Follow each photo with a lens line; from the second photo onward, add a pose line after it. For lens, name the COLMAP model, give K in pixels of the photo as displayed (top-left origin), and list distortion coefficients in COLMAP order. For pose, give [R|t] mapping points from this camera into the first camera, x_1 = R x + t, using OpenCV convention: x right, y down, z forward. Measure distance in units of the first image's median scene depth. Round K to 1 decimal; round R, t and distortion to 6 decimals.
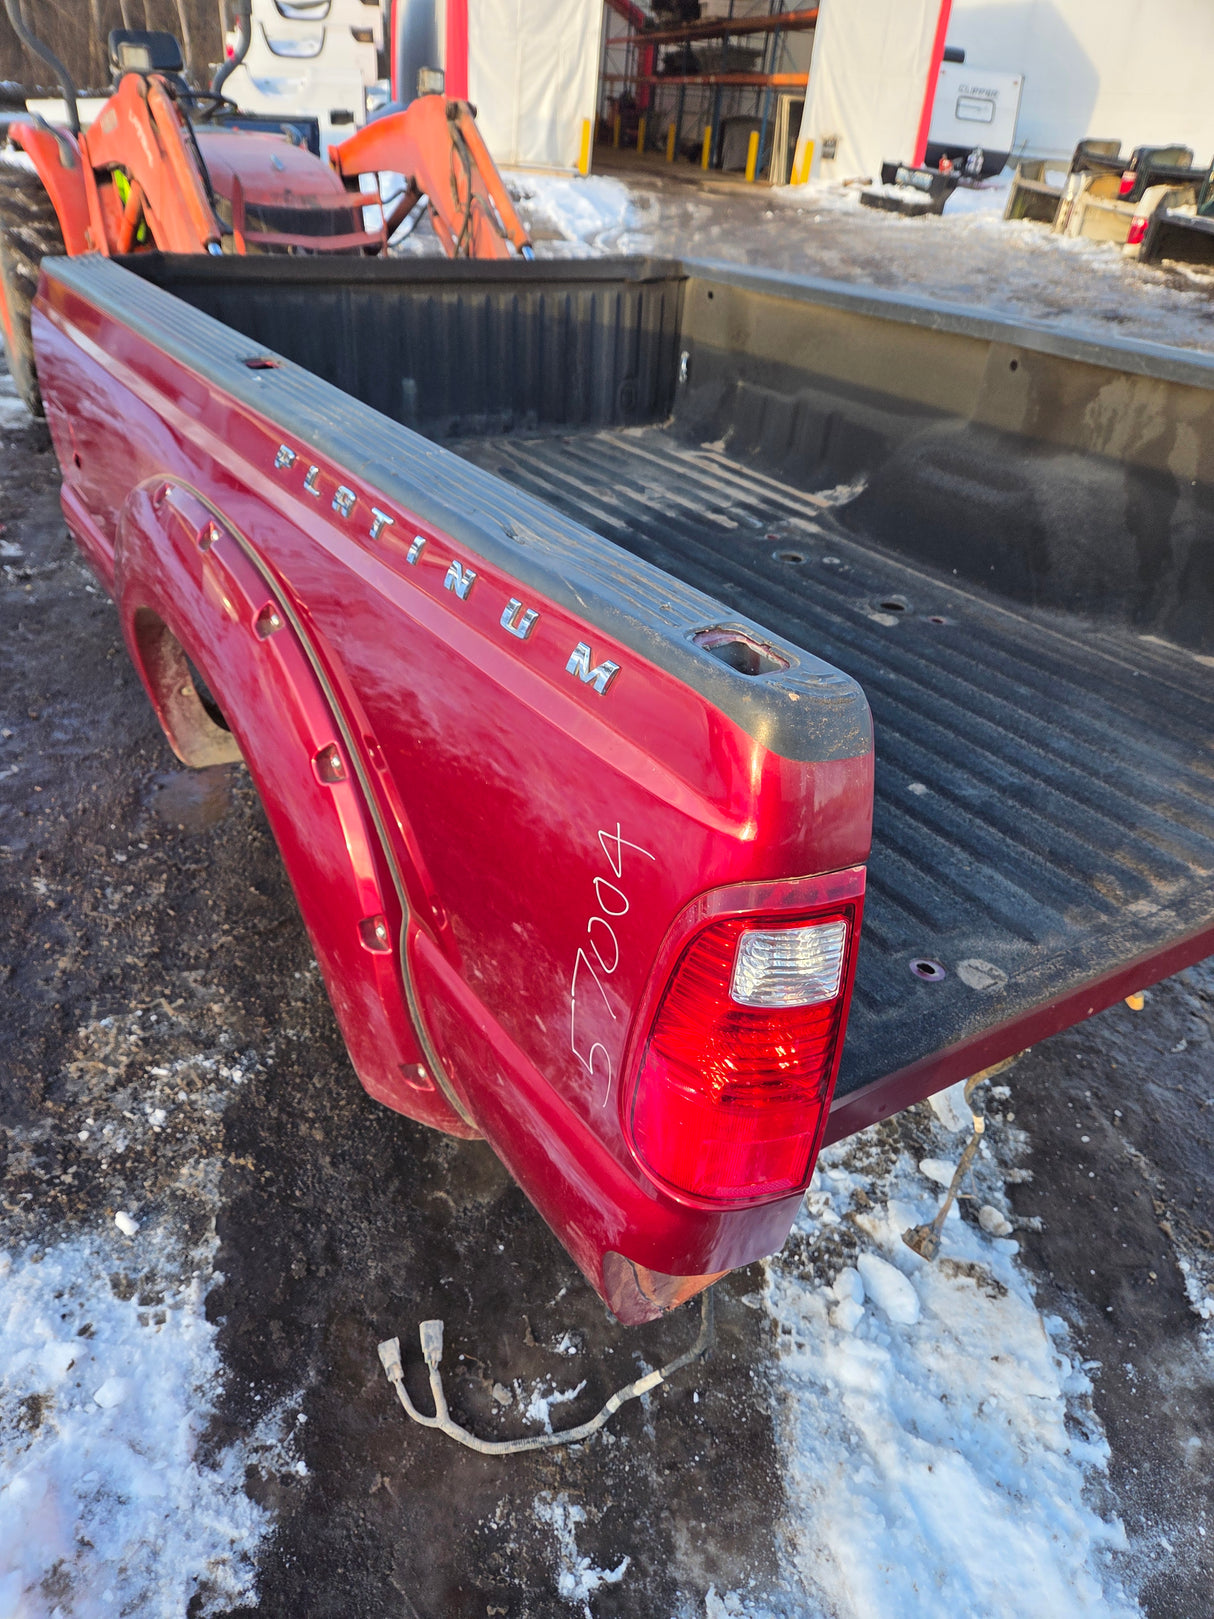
lens RADIAL K [[1105.1, 0, 607.0], [0, 1105.1, 809.5], [0, 0, 1]] dist [0.057031, -0.050255]
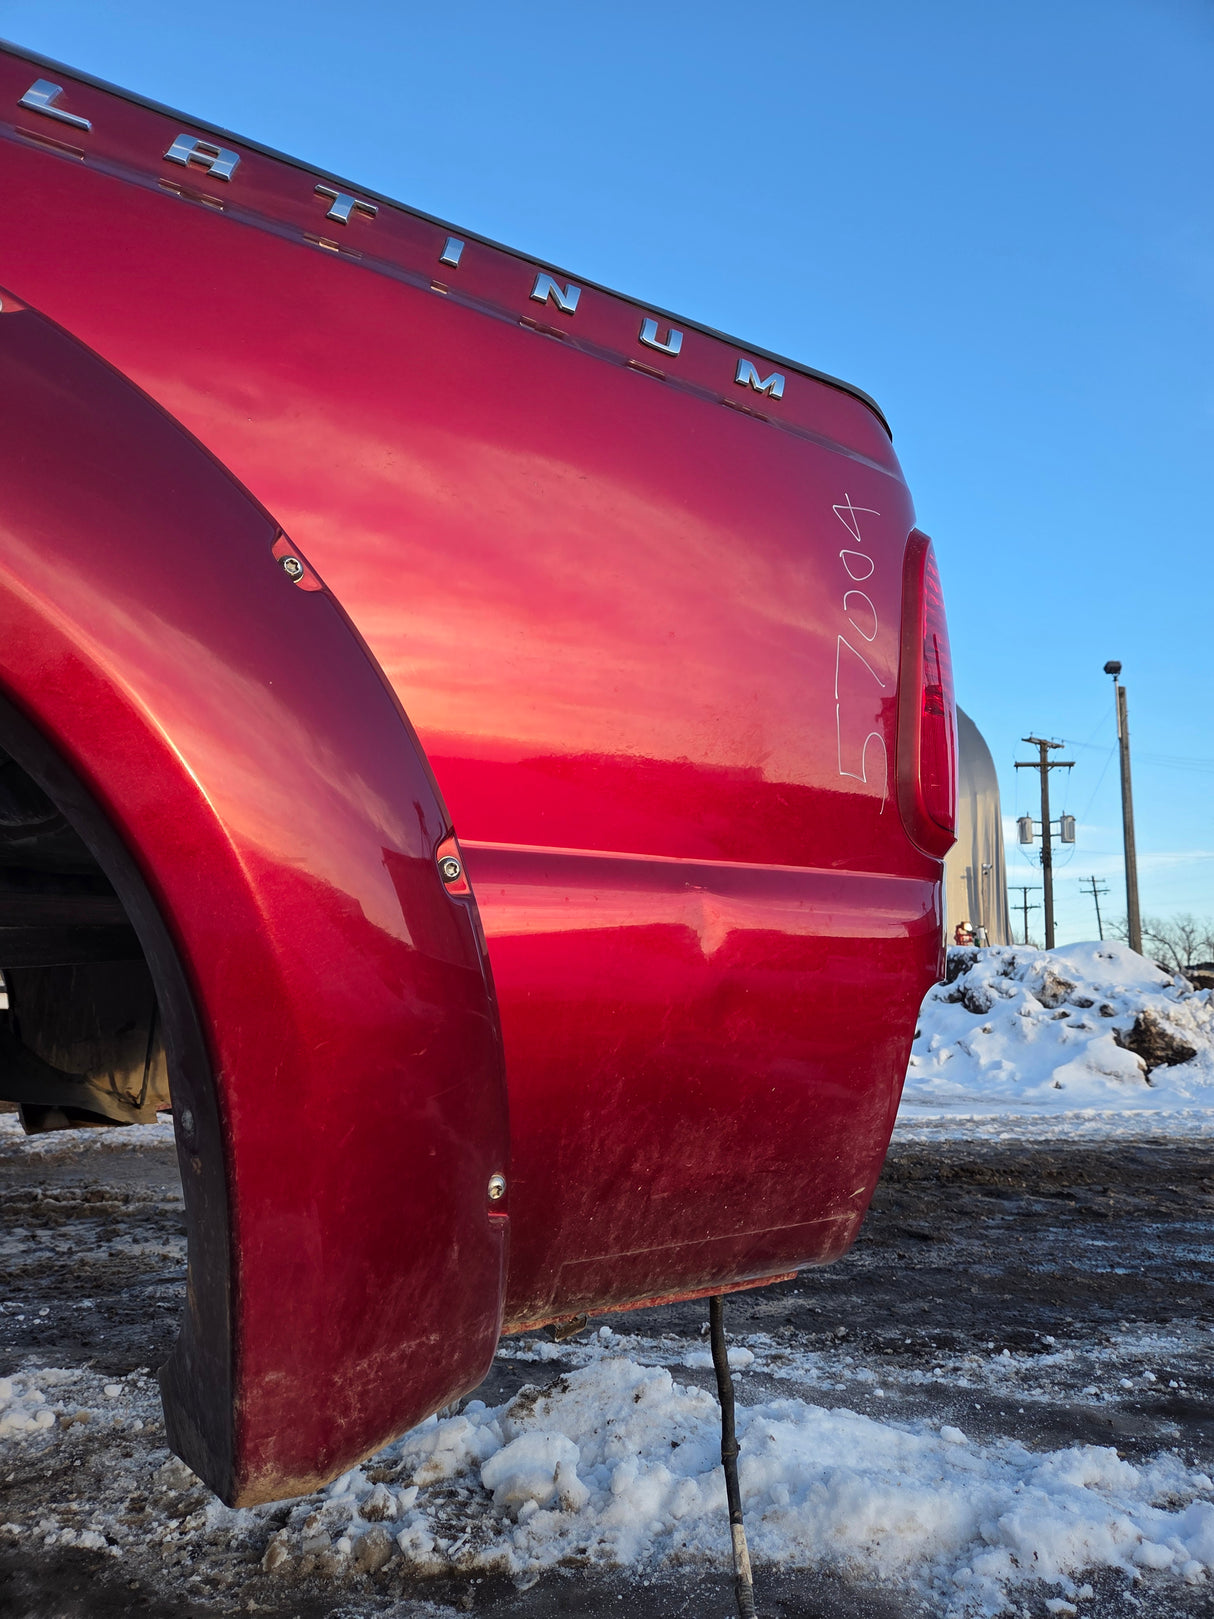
lens RADIAL K [[1087.0, 0, 600.5], [0, 1087.0, 793.8], [0, 0, 1]] dist [0.082906, -0.056657]
pose [[0.024897, 0.111097, 0.993498, -0.490443], [0.520529, 0.847017, -0.107761, 0.118802], [-0.853481, 0.519827, -0.036741, 0.633666]]
